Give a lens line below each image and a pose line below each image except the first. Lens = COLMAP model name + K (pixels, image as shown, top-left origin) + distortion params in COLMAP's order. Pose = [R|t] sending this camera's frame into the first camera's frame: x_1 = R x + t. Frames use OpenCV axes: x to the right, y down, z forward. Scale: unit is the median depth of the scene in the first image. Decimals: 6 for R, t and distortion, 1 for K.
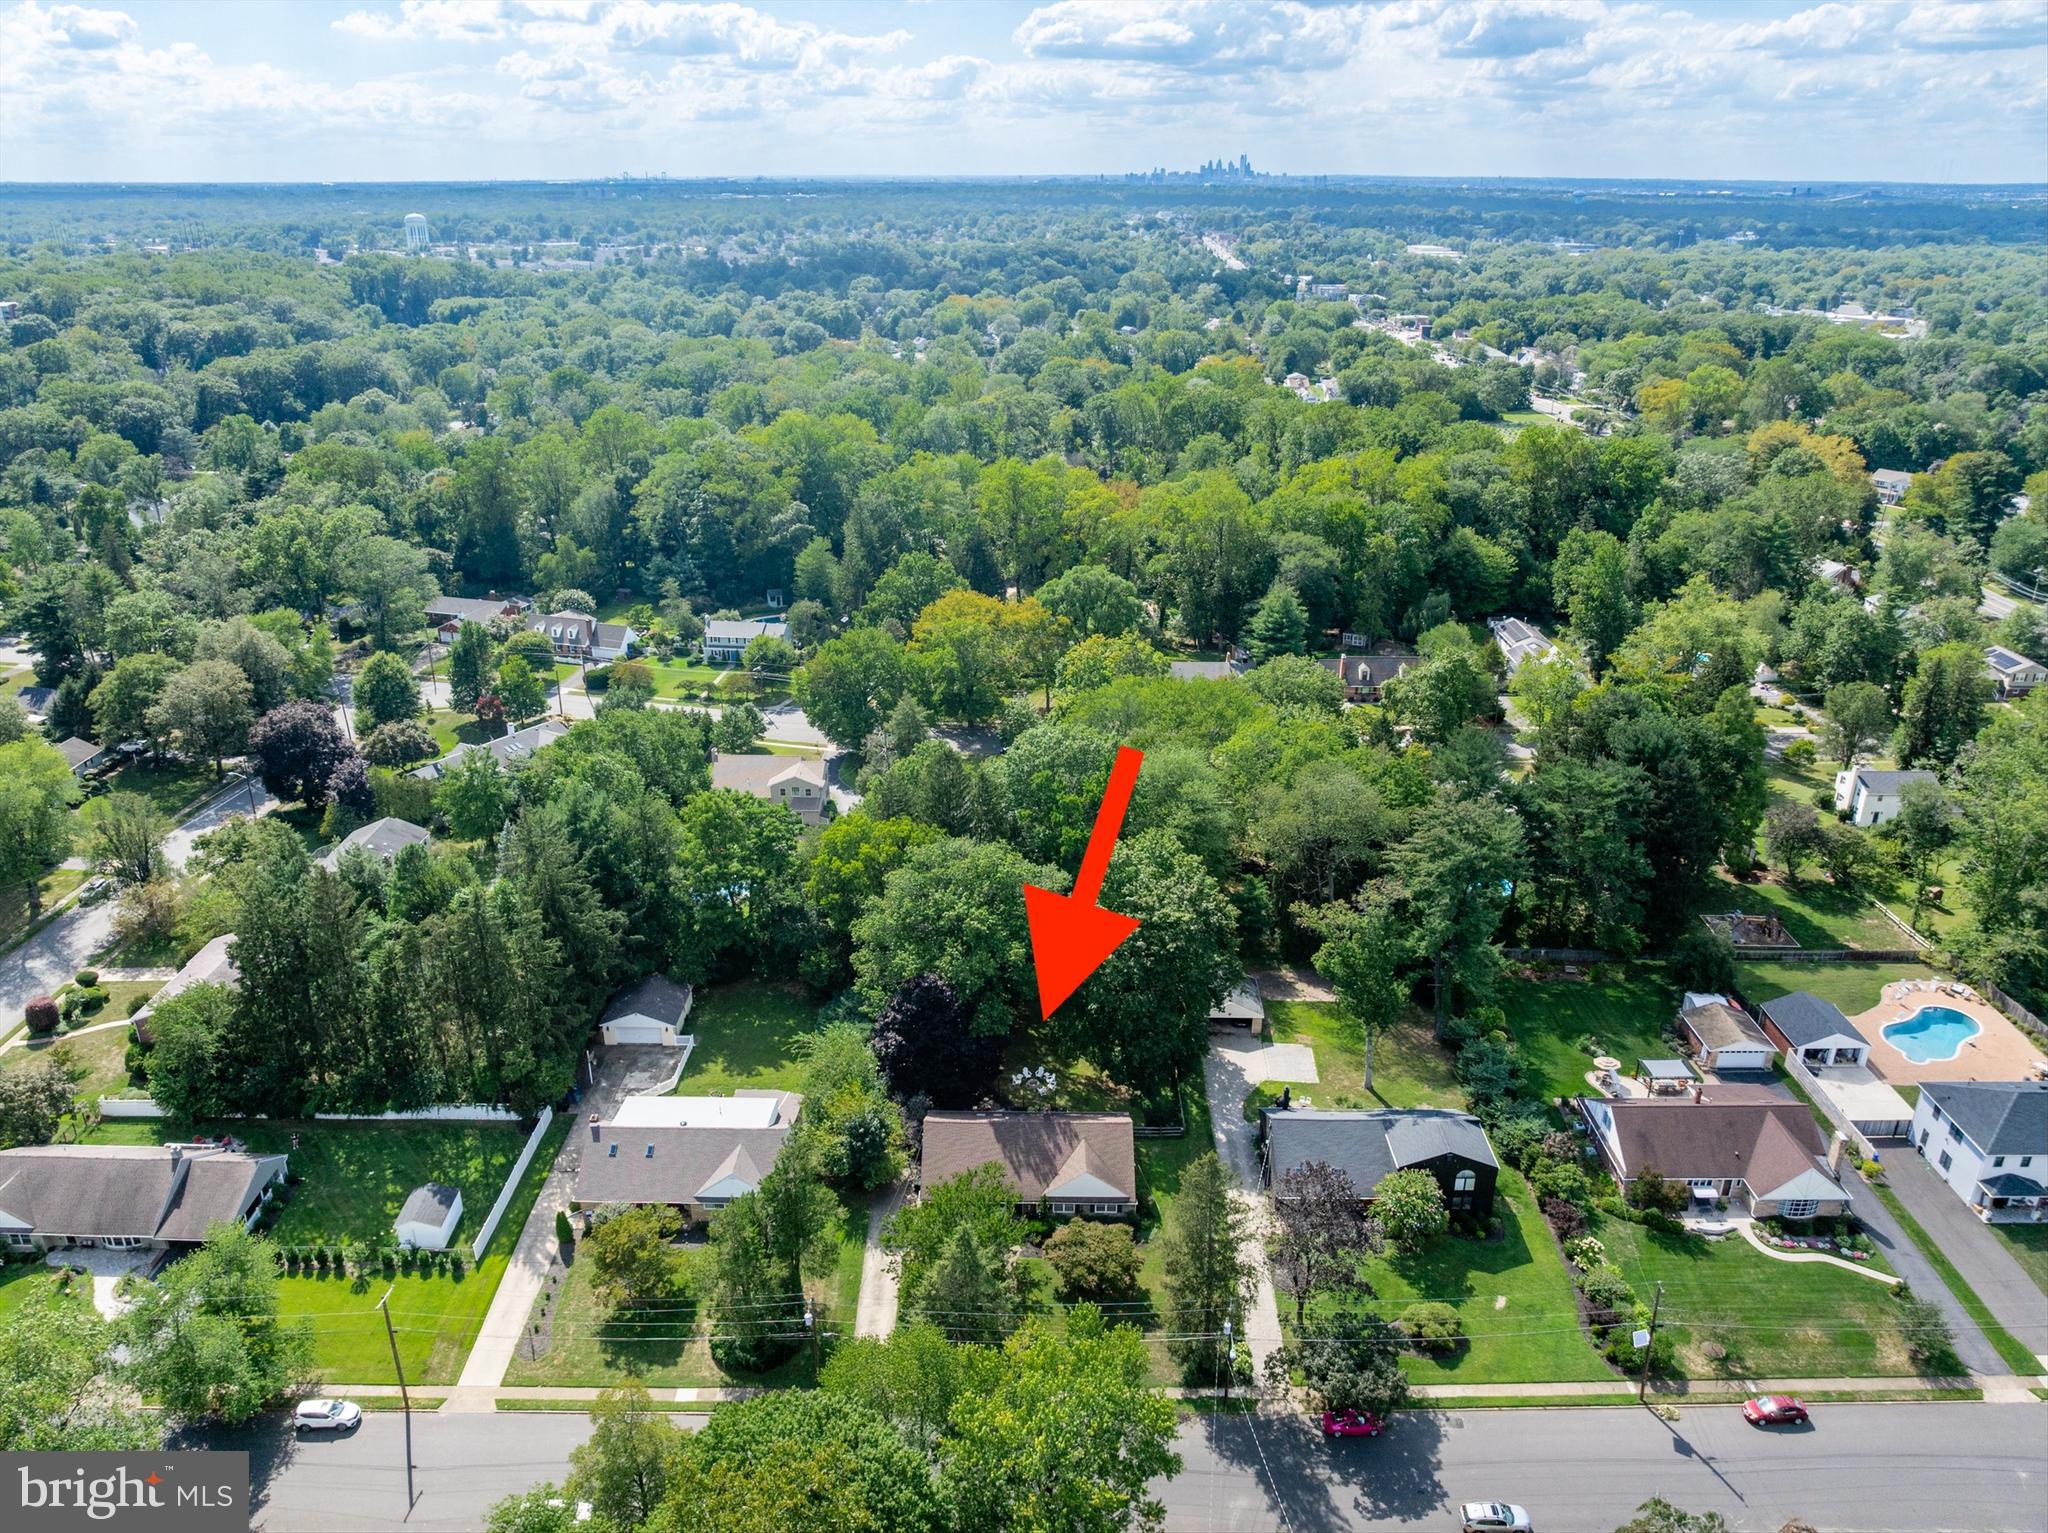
lens RADIAL K [[1413.3, 0, 1024.0], [0, 1413.3, 766.5], [0, 0, 1]] dist [-0.032434, -0.001608]
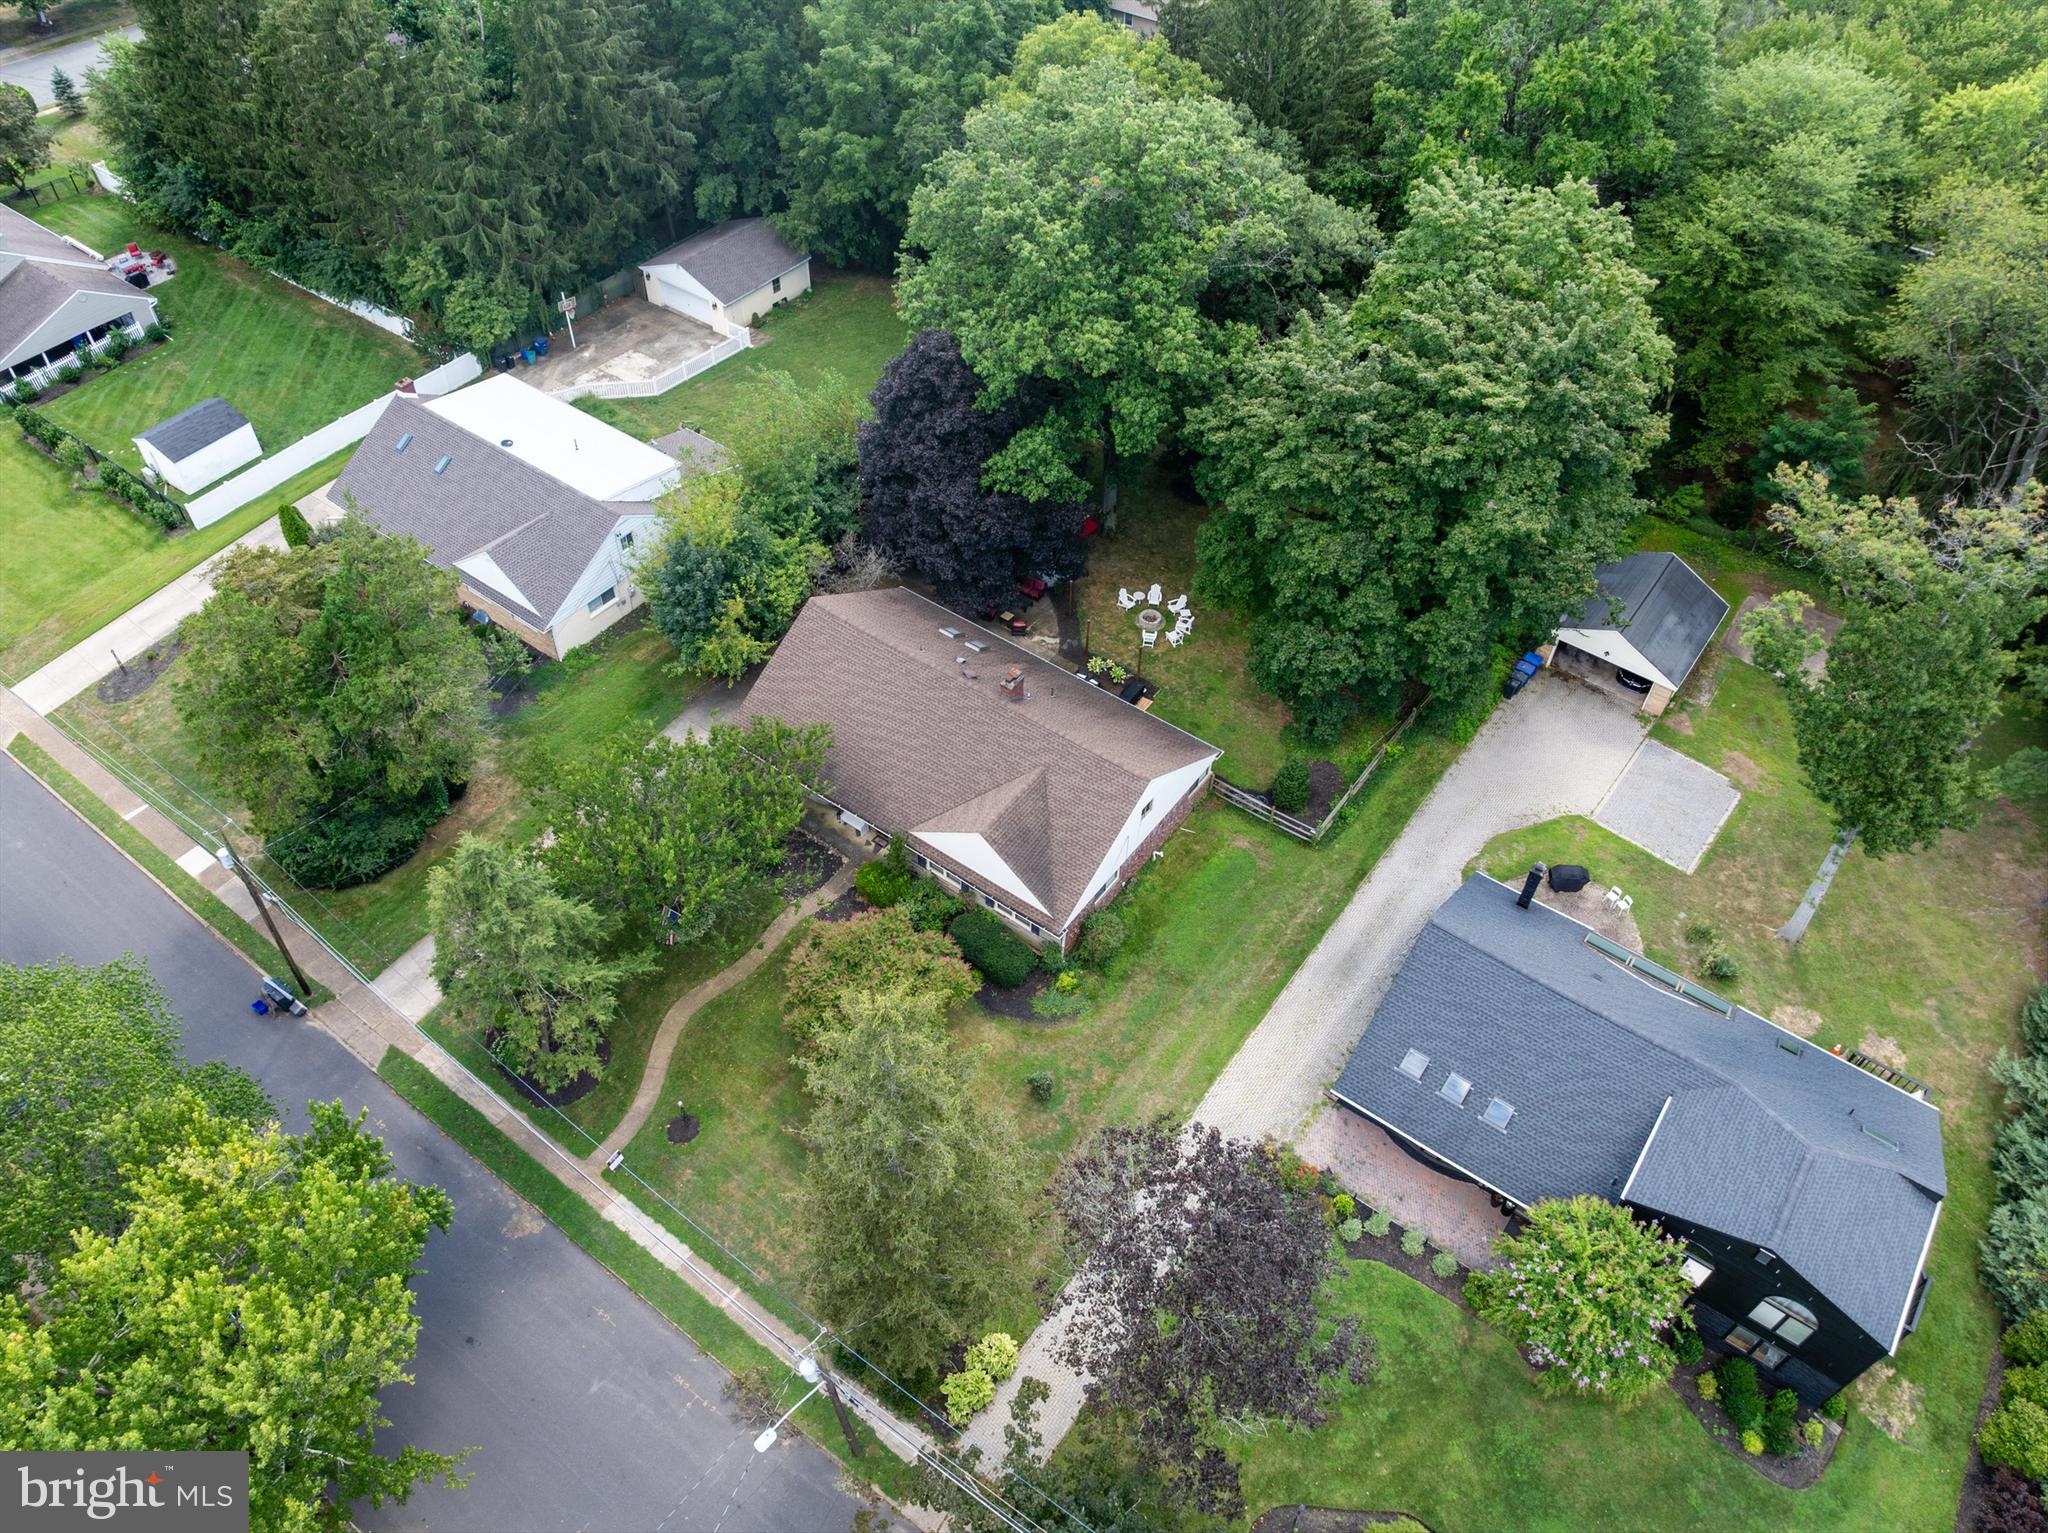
lens RADIAL K [[1413.3, 0, 1024.0], [0, 1413.3, 766.5], [0, 0, 1]] dist [-0.032434, -0.001608]
pose [[0.812565, 0.439229, -0.383166, 0.196540], [-0.240072, 0.851229, 0.466663, 0.039694], [0.531134, -0.287206, 0.797125, 0.554267]]
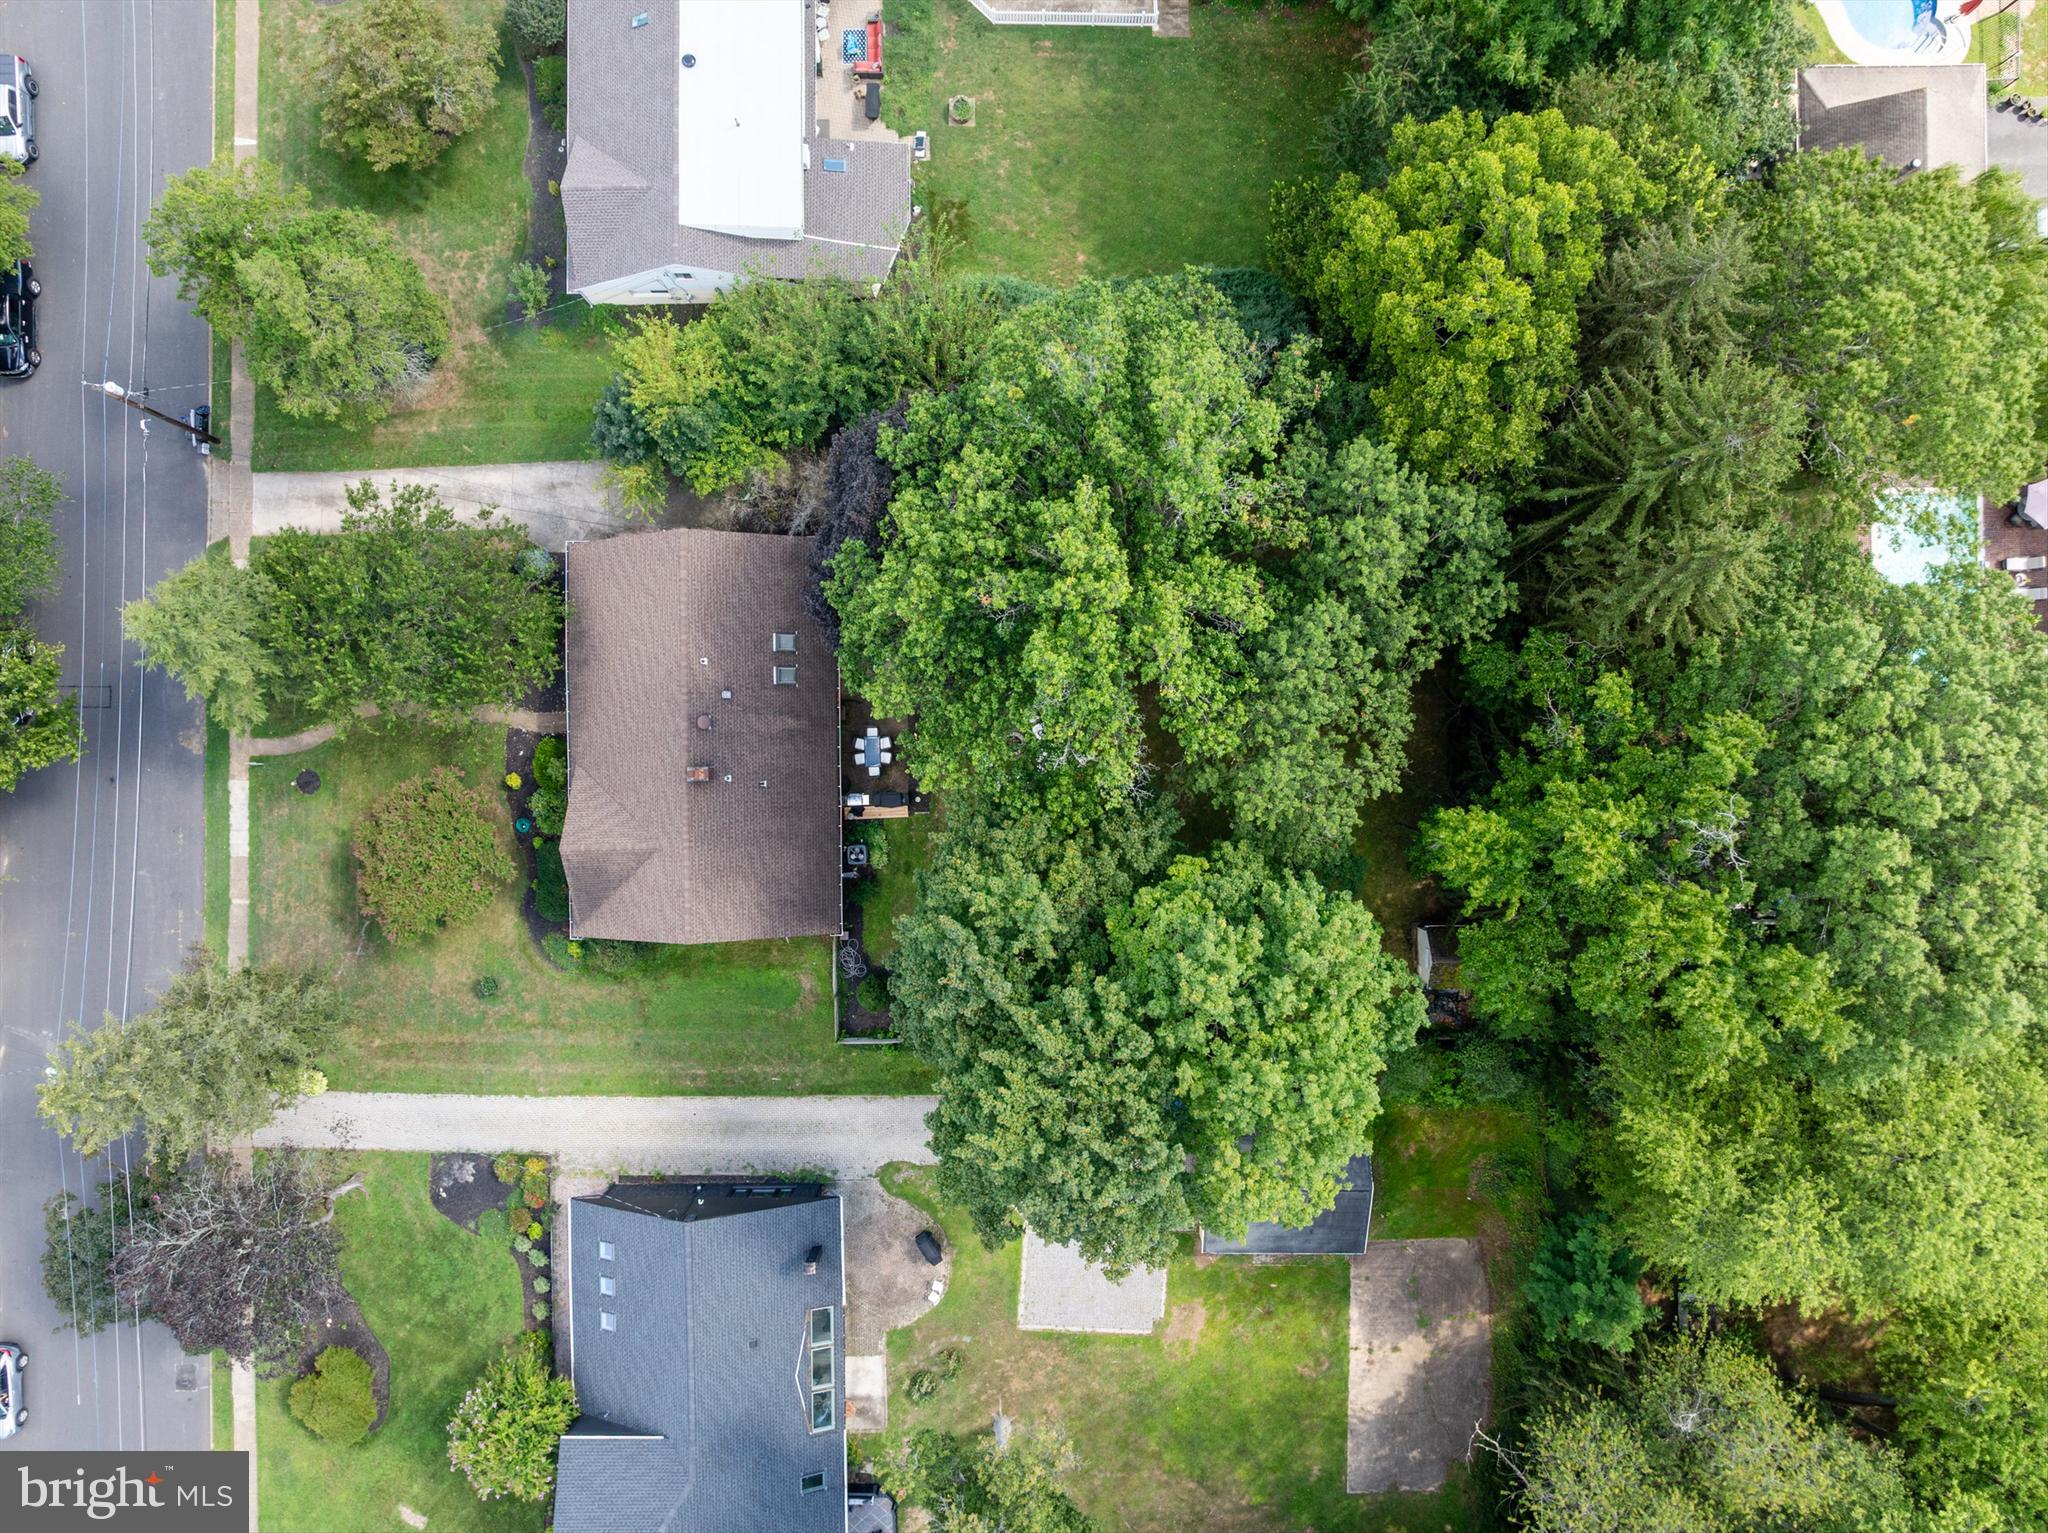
lens RADIAL K [[1413.3, 0, 1024.0], [0, 1413.3, 766.5], [0, 0, 1]] dist [-0.032434, -0.001608]
pose [[0.023574, 0.999709, -0.005211, 0.017823], [-0.366749, 0.013497, 0.930222, -0.233928], [0.930021, -0.020018, 0.366961, 0.840777]]
